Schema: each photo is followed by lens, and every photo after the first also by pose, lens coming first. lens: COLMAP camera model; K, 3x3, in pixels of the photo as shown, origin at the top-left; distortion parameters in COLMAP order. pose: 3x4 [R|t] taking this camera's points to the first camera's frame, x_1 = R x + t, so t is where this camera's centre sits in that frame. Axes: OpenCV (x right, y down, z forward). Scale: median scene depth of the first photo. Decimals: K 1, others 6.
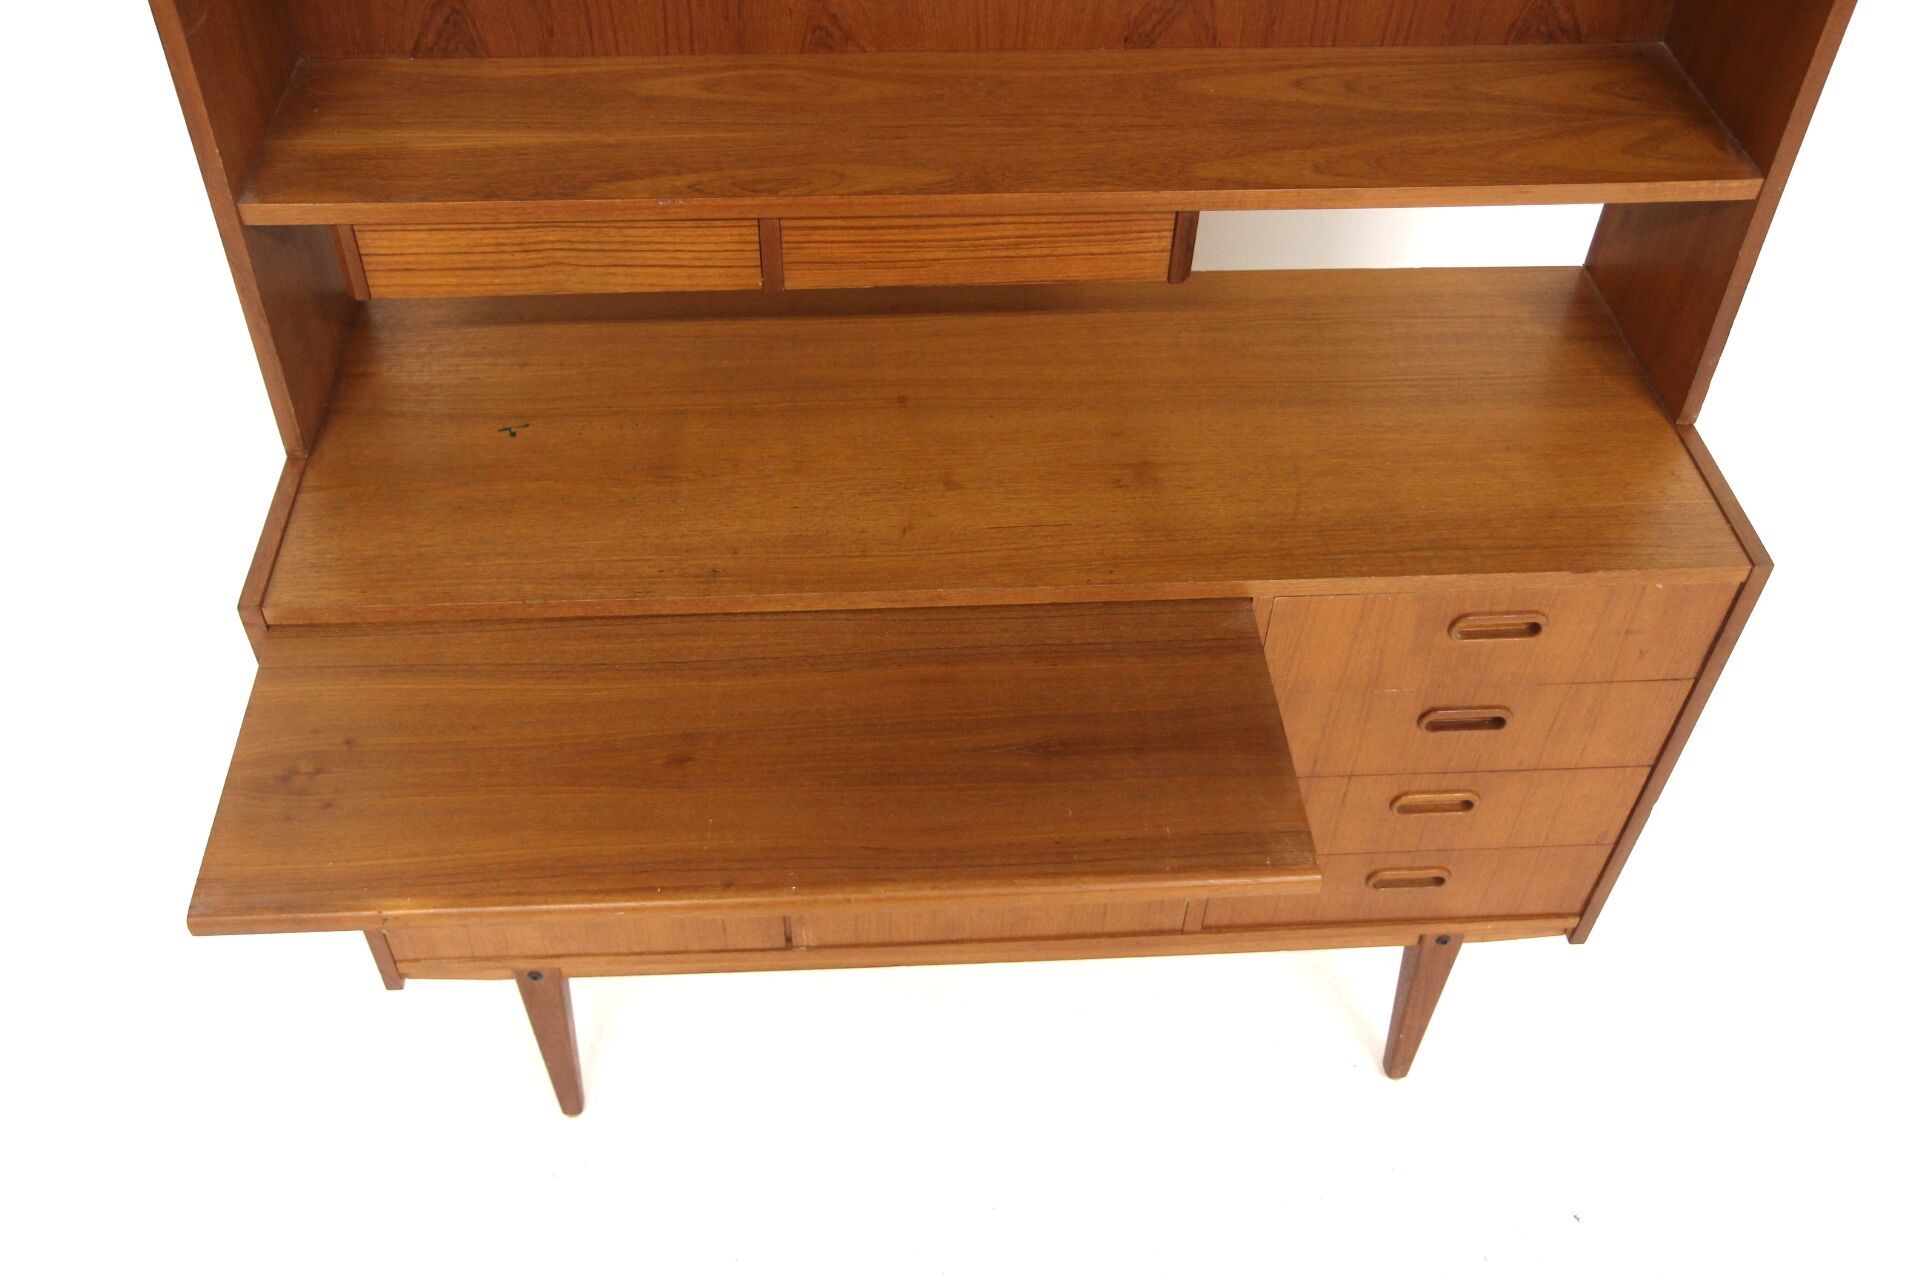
lens RADIAL K [[1718.9, 0, 933.1], [0, 1718.9, 672.8], [0, 0, 1]] dist [-0.012462, 0.003253]
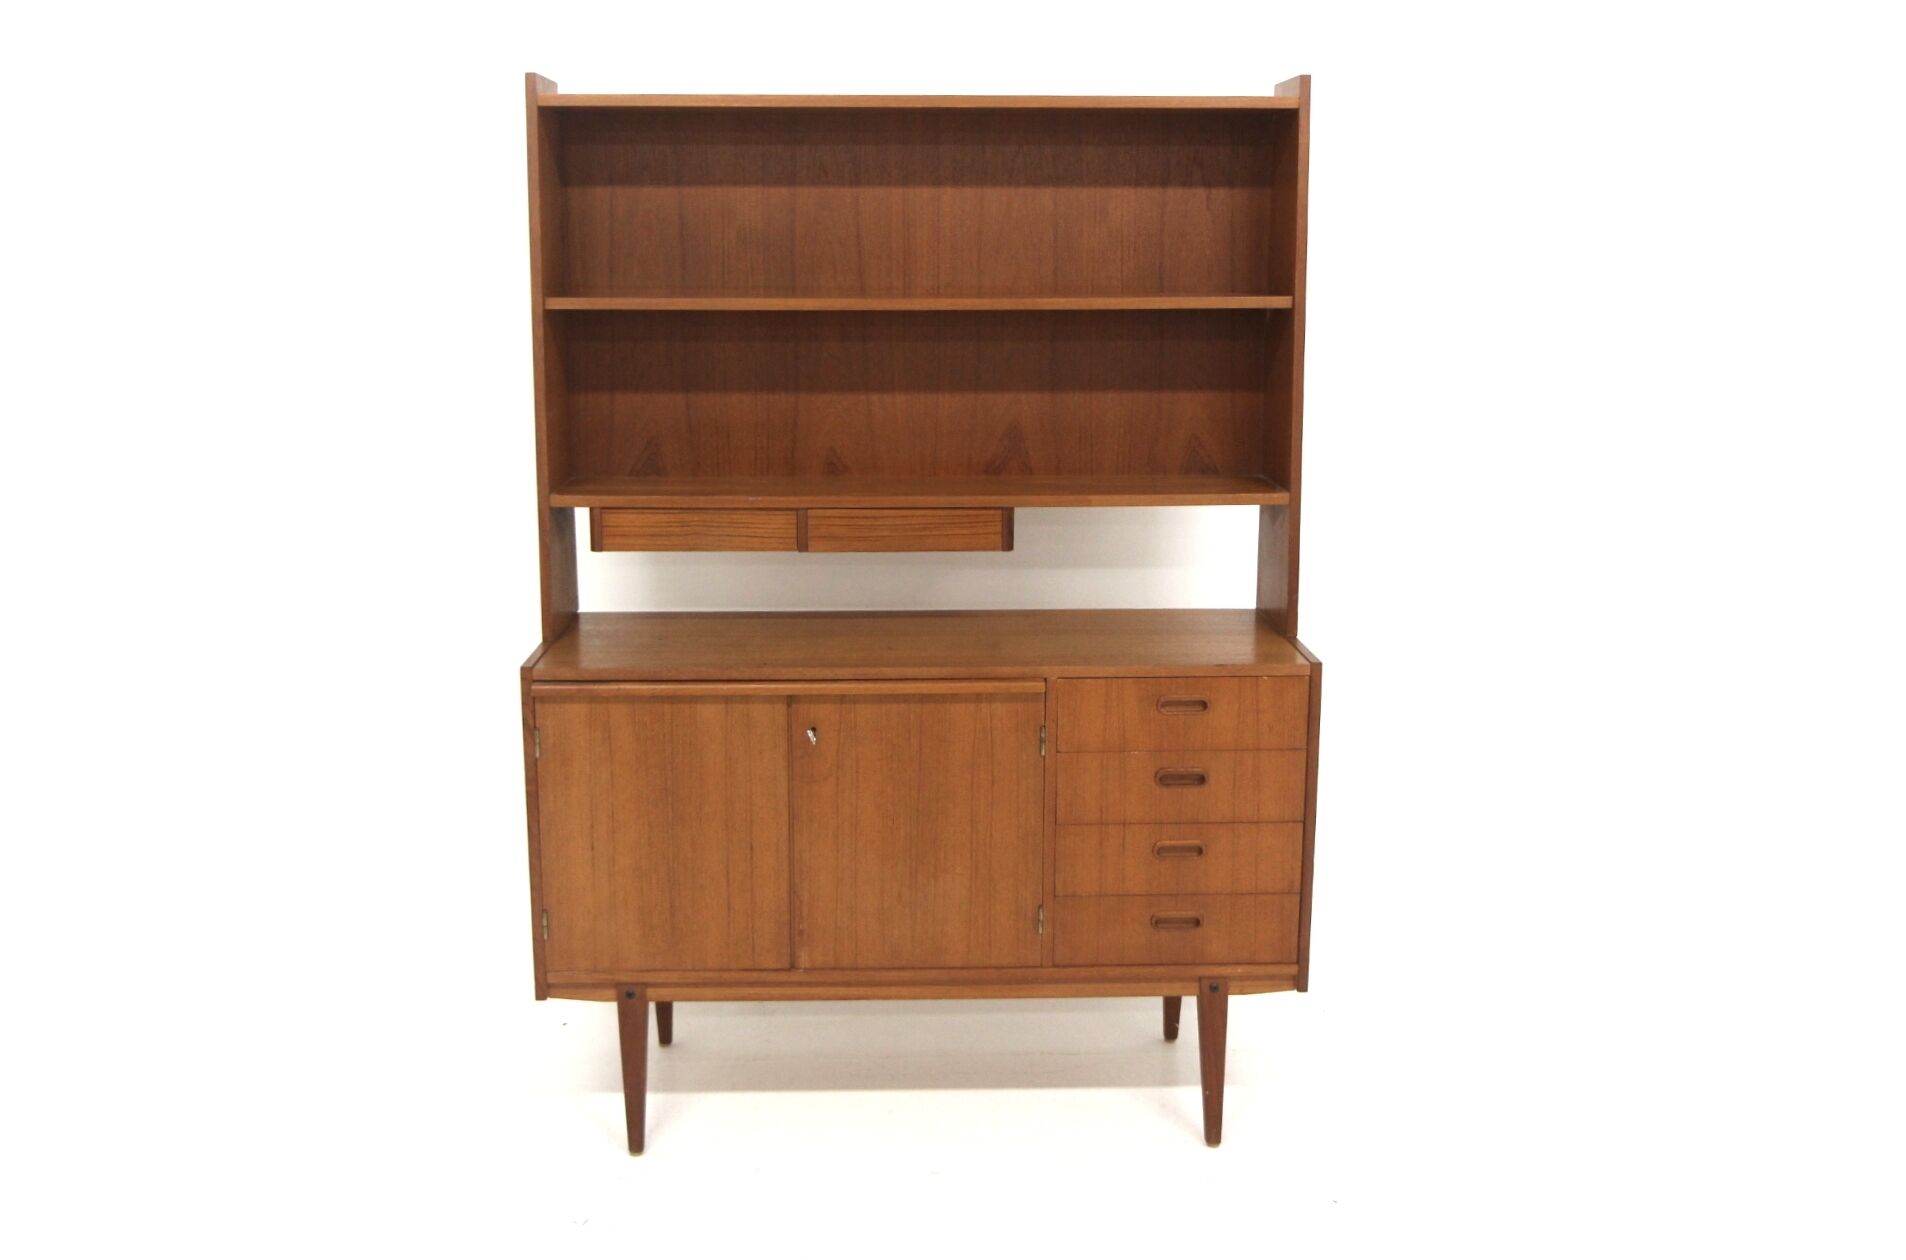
lens RADIAL K [[1935.3, 0, 953.0], [0, 1935.3, 630.0], [0, 0, 1]] dist [-0.004697, -0.000296]
pose [[0.999870, -0.005582, -0.015118, 0.109684], [-0.003910, 0.826031, -0.563611, 1.070152], [0.015634, 0.563597, 0.825902, -0.767018]]
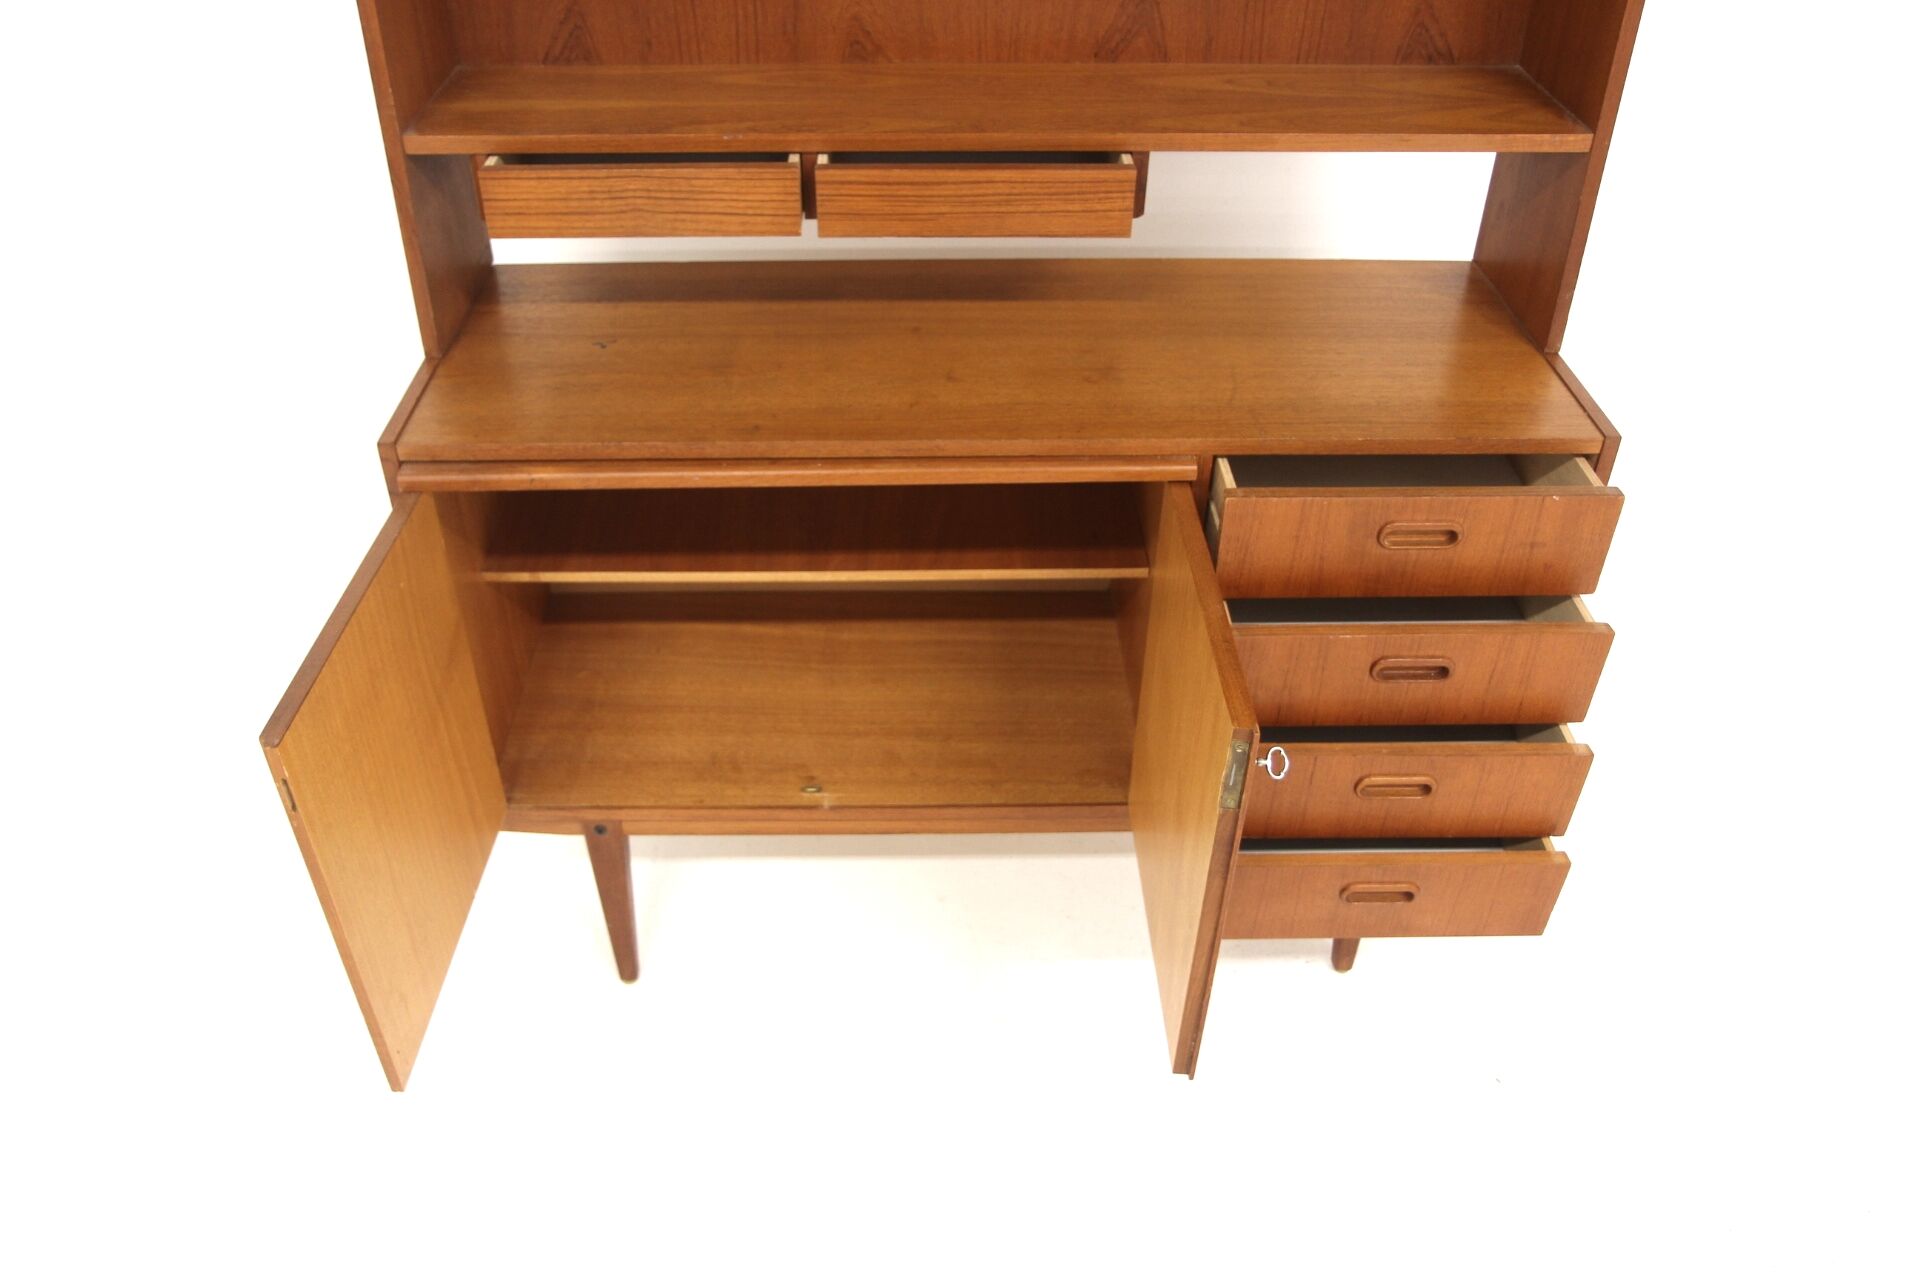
lens RADIAL K [[1498.6, 0, 928.2], [0, 1498.6, 639.4], [0, 0, 1]] dist [-0.058443, -0.001945]
pose [[0.999260, 0.014906, -0.035455, 0.034010], [-0.019852, 0.989447, -0.143531, 0.227546], [0.032942, 0.144129, 0.989010, -0.035290]]
